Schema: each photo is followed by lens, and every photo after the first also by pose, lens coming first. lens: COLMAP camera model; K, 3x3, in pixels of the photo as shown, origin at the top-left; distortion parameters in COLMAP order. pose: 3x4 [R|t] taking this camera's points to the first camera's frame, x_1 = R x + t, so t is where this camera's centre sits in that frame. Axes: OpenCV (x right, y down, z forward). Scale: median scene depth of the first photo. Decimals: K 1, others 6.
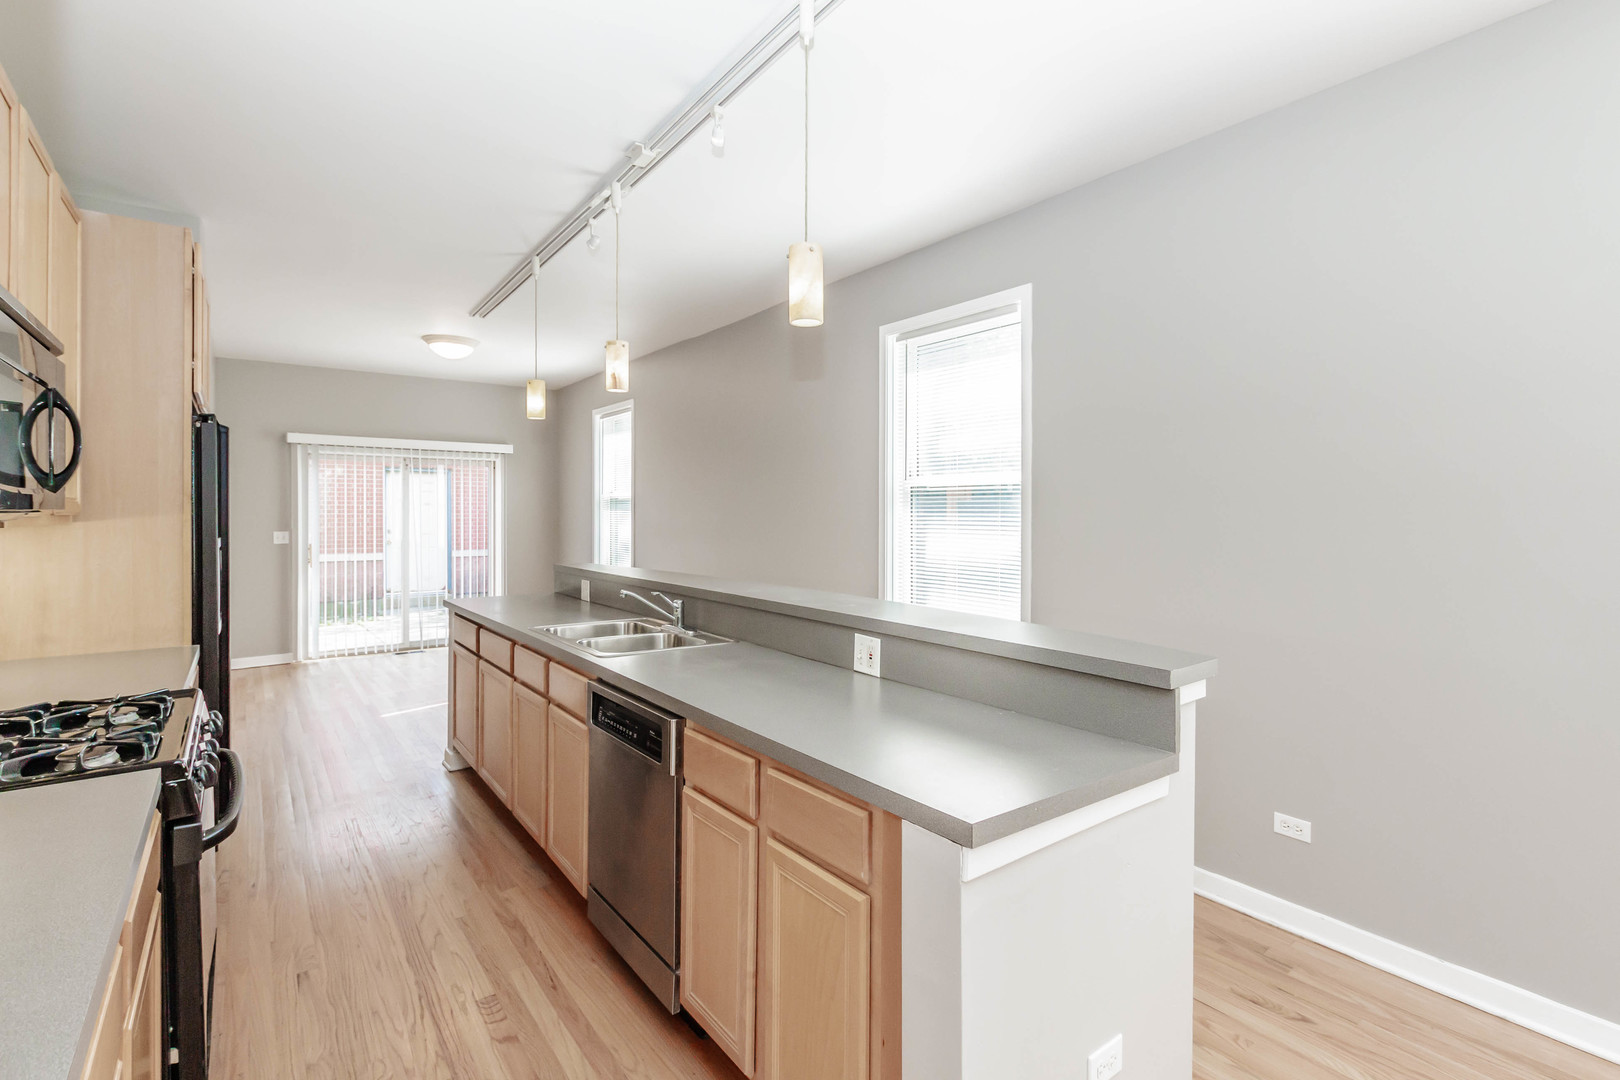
lens RADIAL K [[763.5, 0, 811.8], [0, 763.5, 524.2], [0, 0, 1]] dist [0.004497, -0.000896]
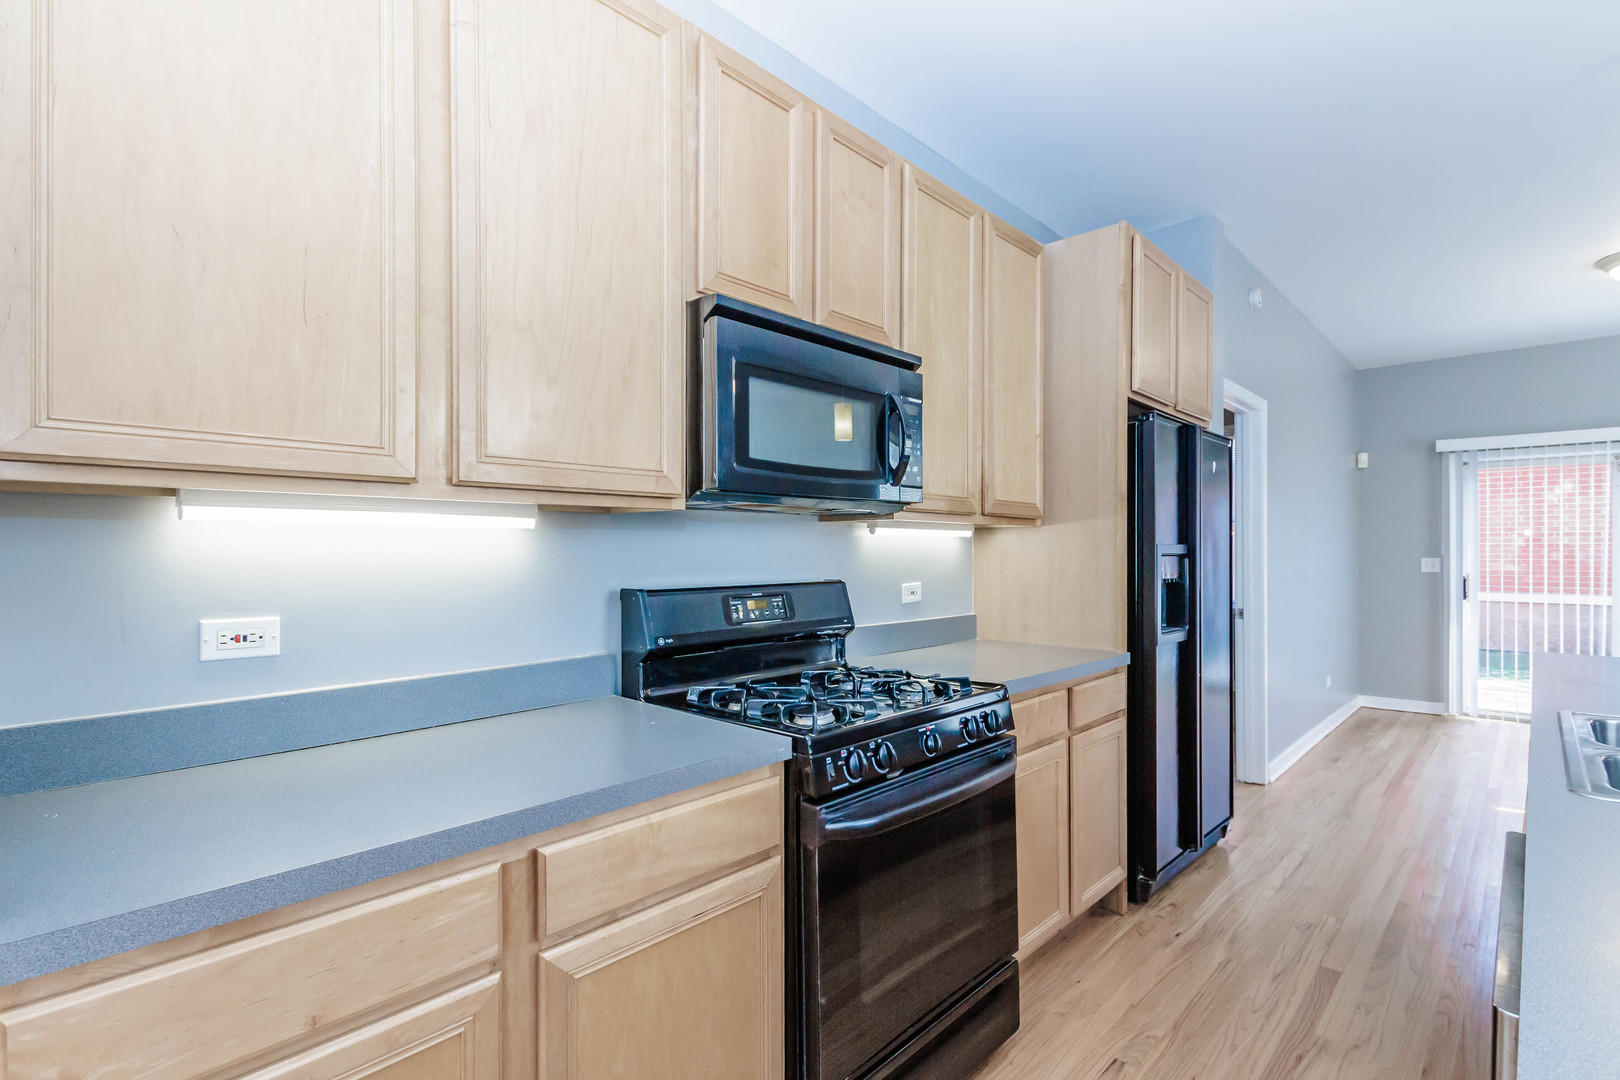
lens RADIAL K [[763.5, 0, 815.1], [0, 763.5, 555.0], [0, 0, 1]] dist [0.004497, -0.000896]
pose [[0.171631, 0.005858, -0.985144, 0.028335], [-0.017249, 0.999847, 0.002940, 0.015179], [0.985010, 0.016488, 0.171706, 0.175370]]
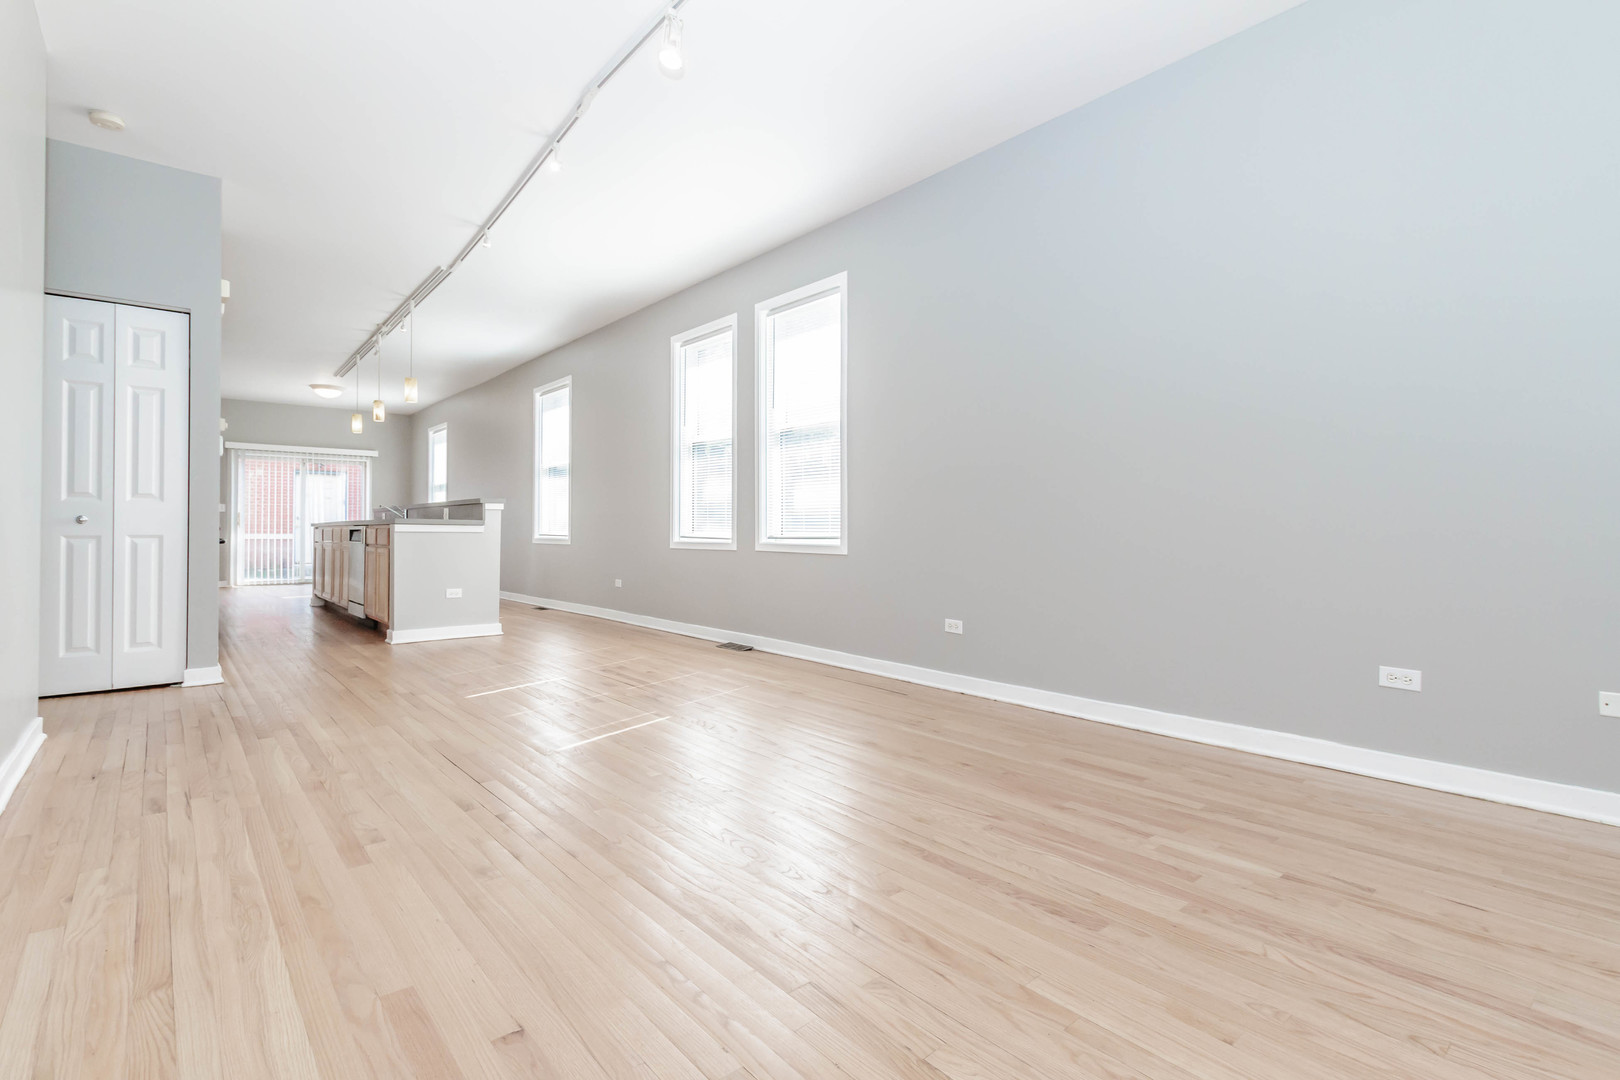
lens RADIAL K [[763.5, 0, 810.4], [0, 763.5, 533.1], [0, 0, 1]] dist [0.004497, -0.000896]
pose [[0.997924, -0.002910, 0.064332, 0.417859], [0.003768, 0.999906, -0.013220, 0.093858], [-0.064287, 0.013435, 0.997841, -0.650320]]
